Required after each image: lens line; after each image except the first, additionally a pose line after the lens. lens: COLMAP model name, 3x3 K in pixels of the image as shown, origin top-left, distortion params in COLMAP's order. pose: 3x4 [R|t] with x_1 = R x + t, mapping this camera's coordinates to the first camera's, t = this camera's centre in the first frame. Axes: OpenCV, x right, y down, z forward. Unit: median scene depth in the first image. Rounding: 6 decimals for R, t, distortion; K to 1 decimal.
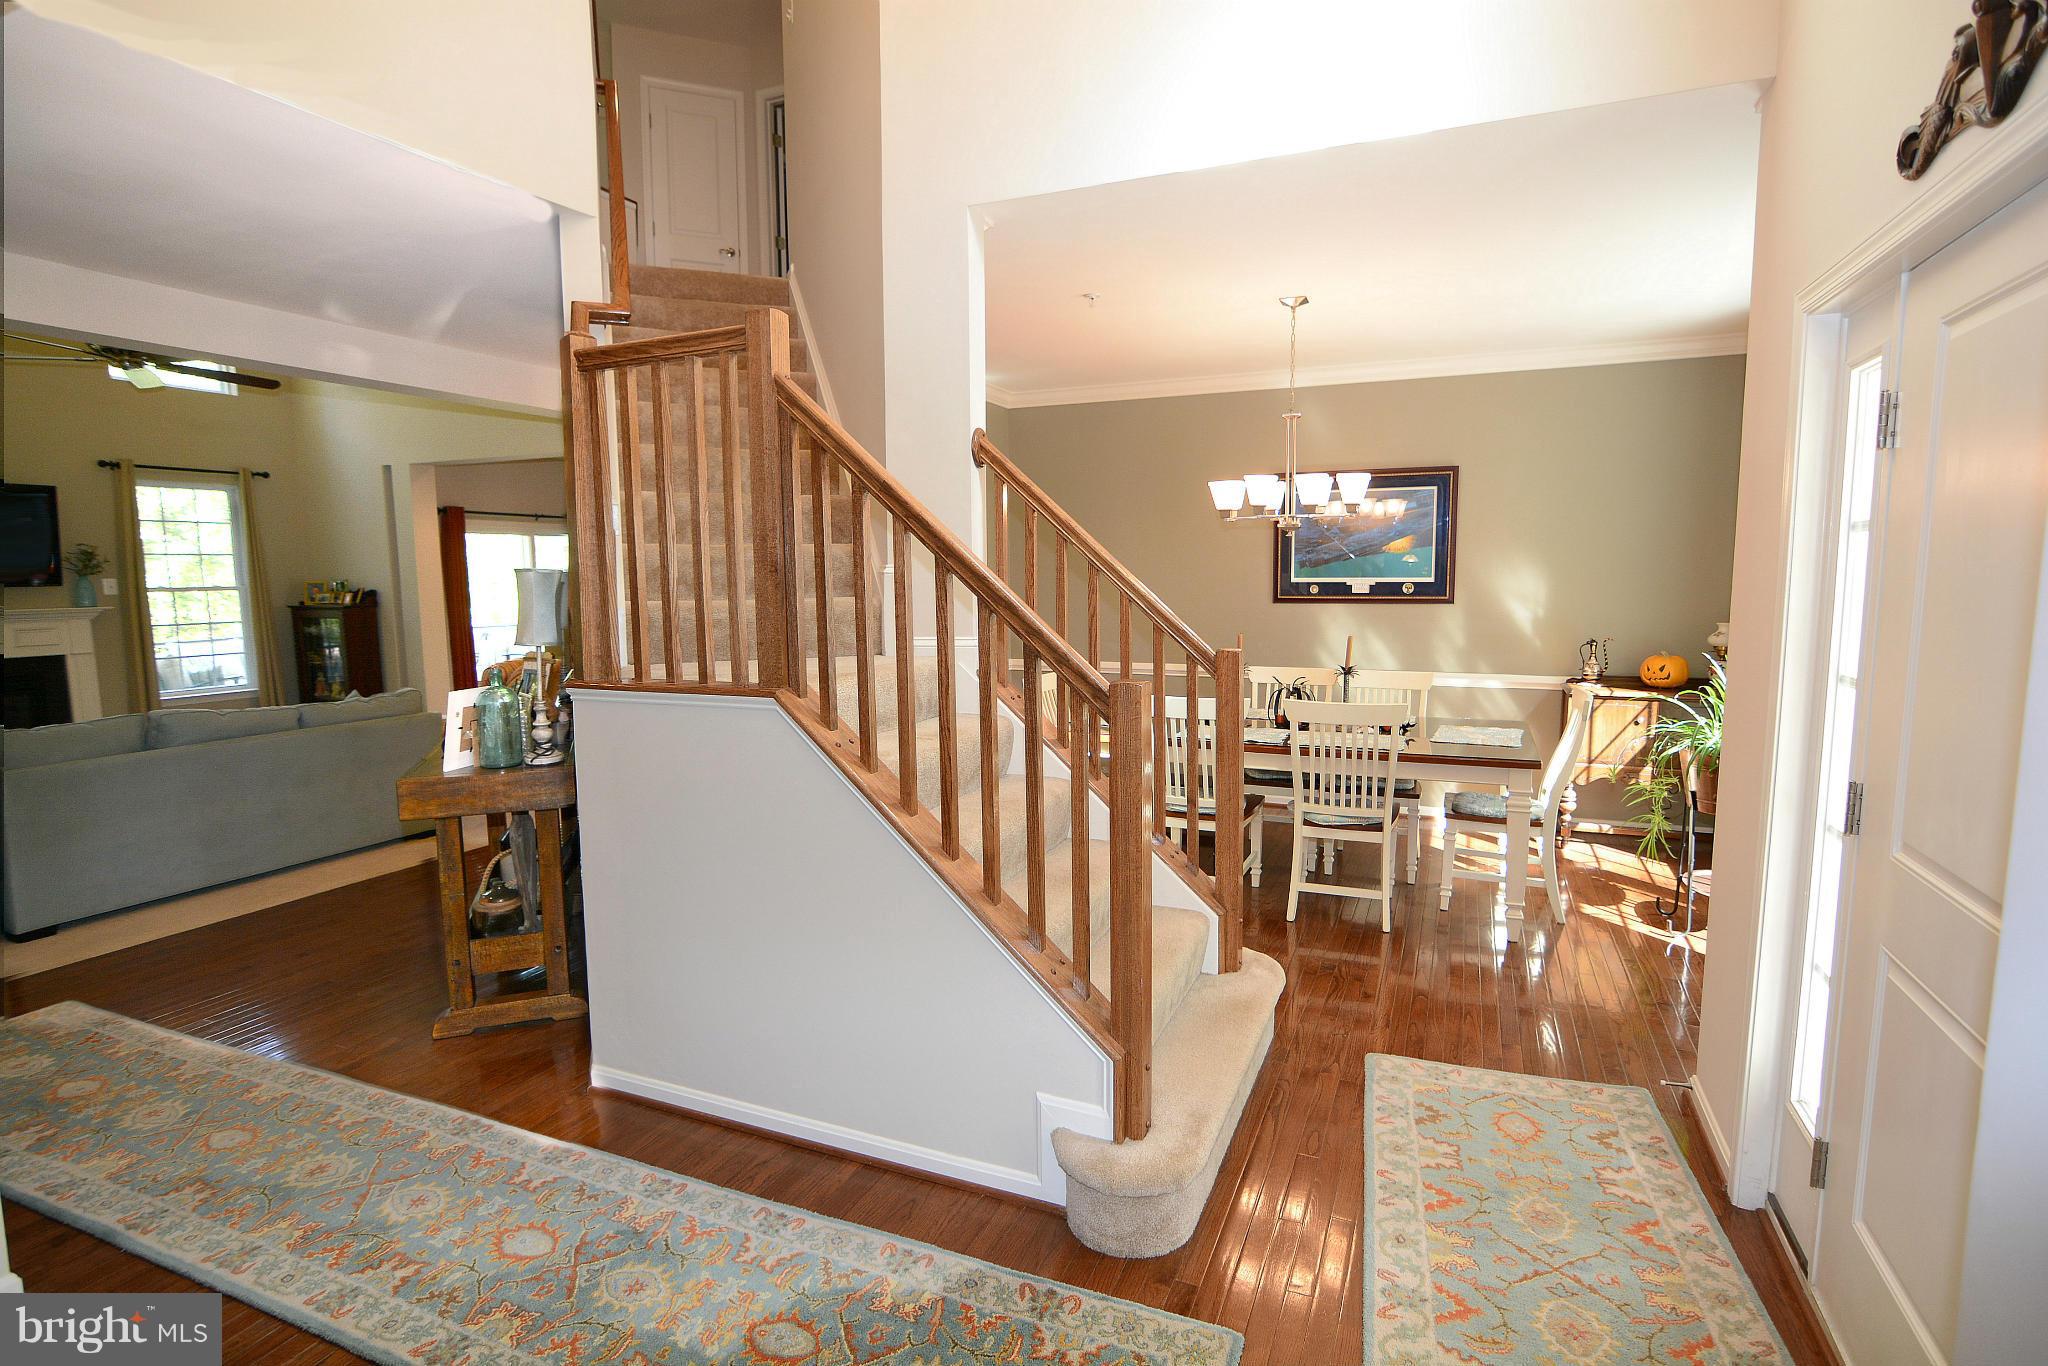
lens RADIAL K [[1005.1, 0, 1018.8], [0, 1005.1, 692.1], [0, 0, 1]] dist [-0.029298, -0.000626]
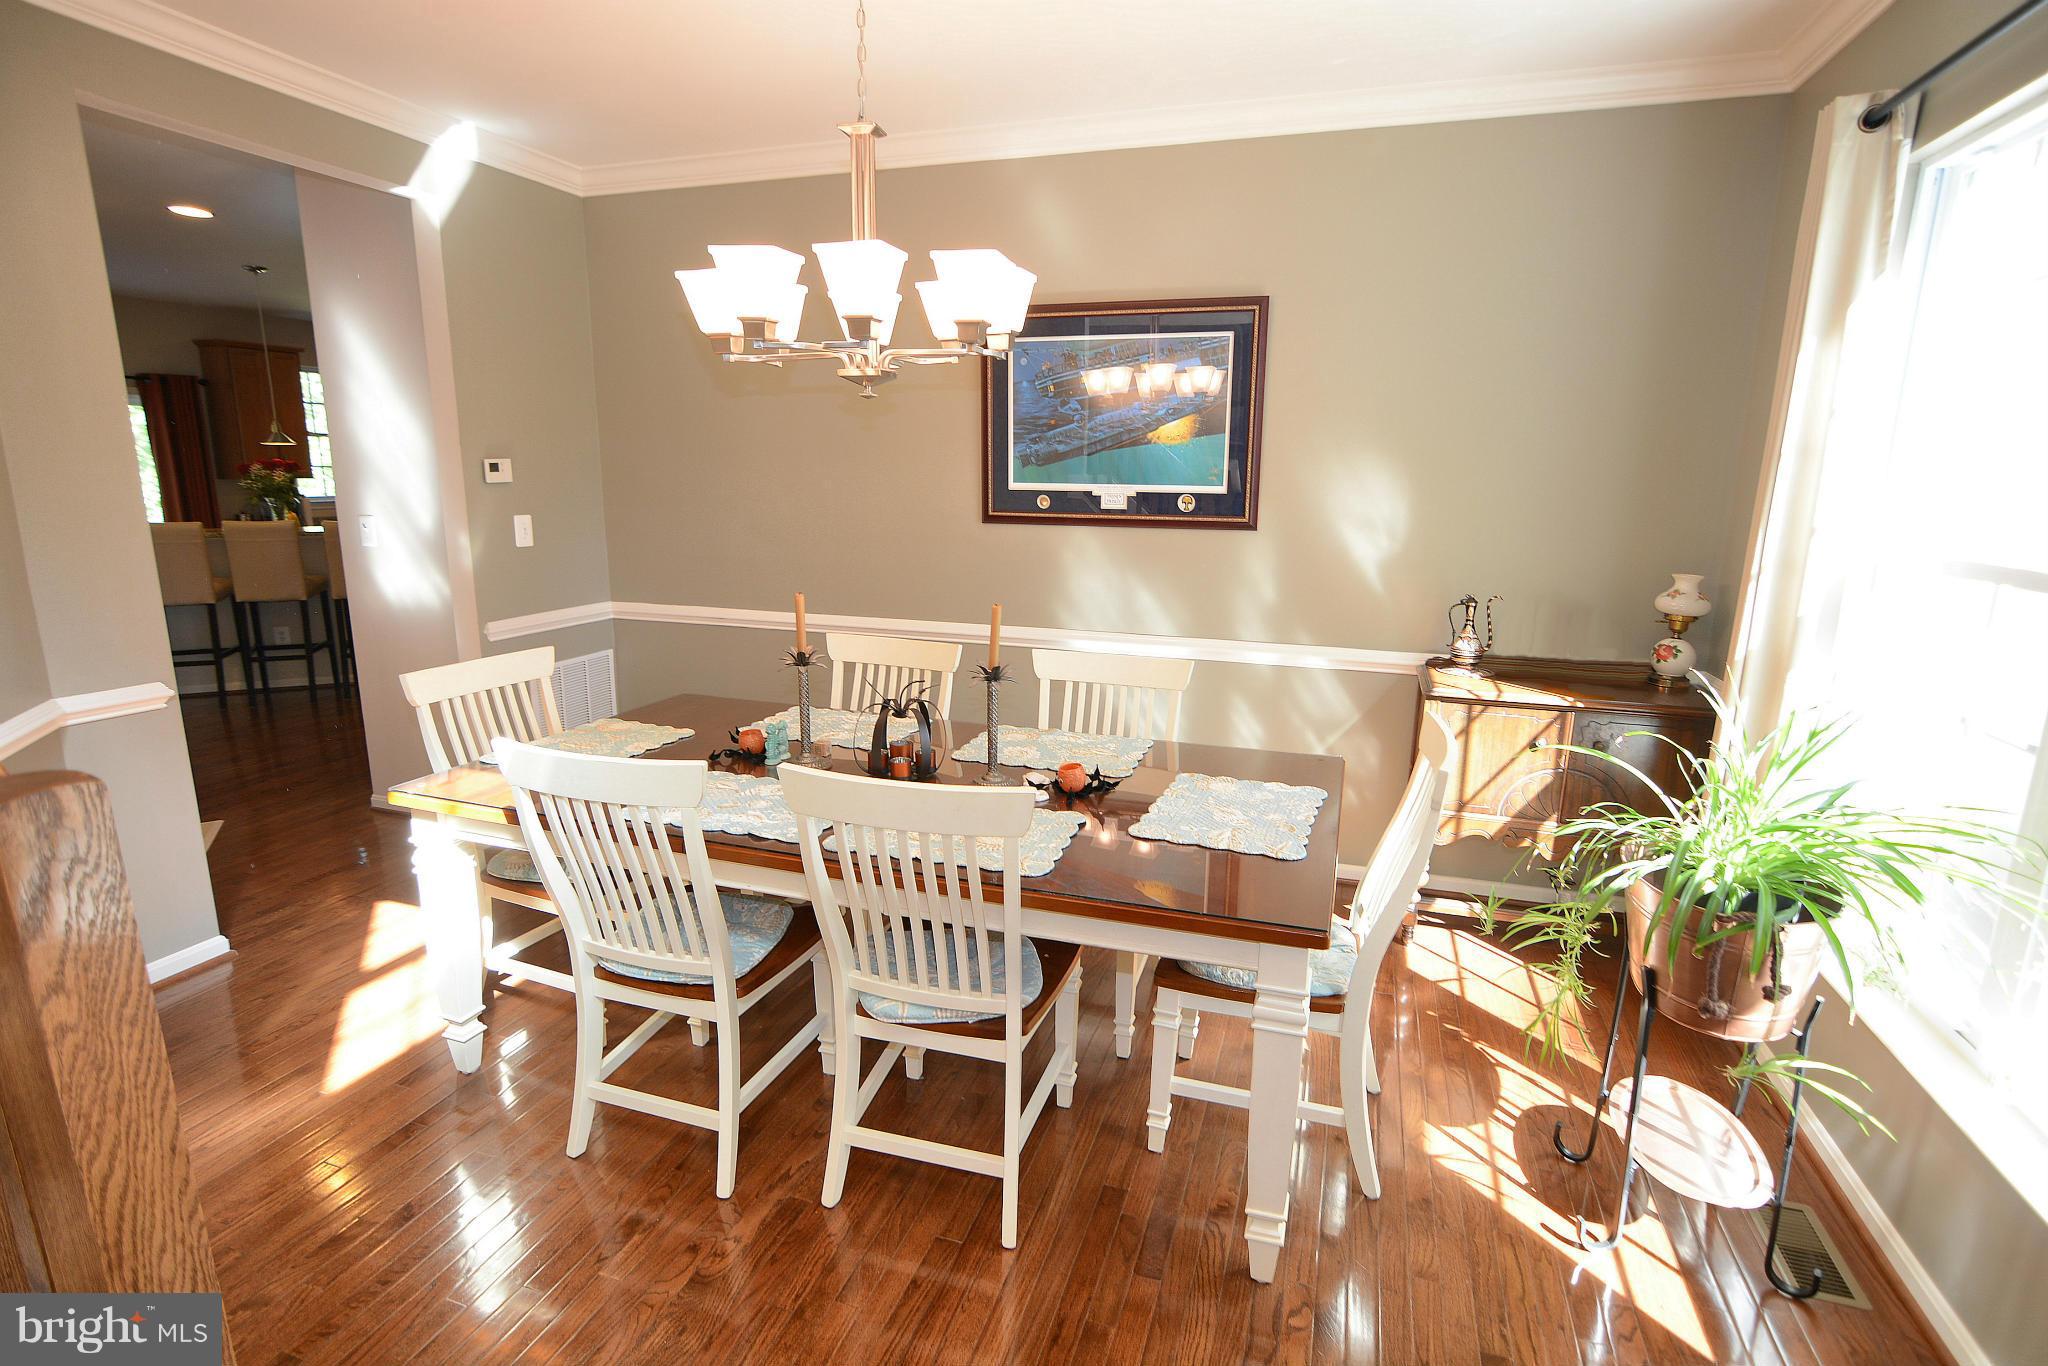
lens RADIAL K [[1005.1, 0, 1035.4], [0, 1005.1, 684.8], [0, 0, 1]] dist [-0.029298, -0.000626]
pose [[0.994838, -0.001912, 0.101459, 0.249395], [-0.007262, 0.995917, 0.089981, -0.050789], [-0.101217, -0.090253, 0.990762, 0.416890]]
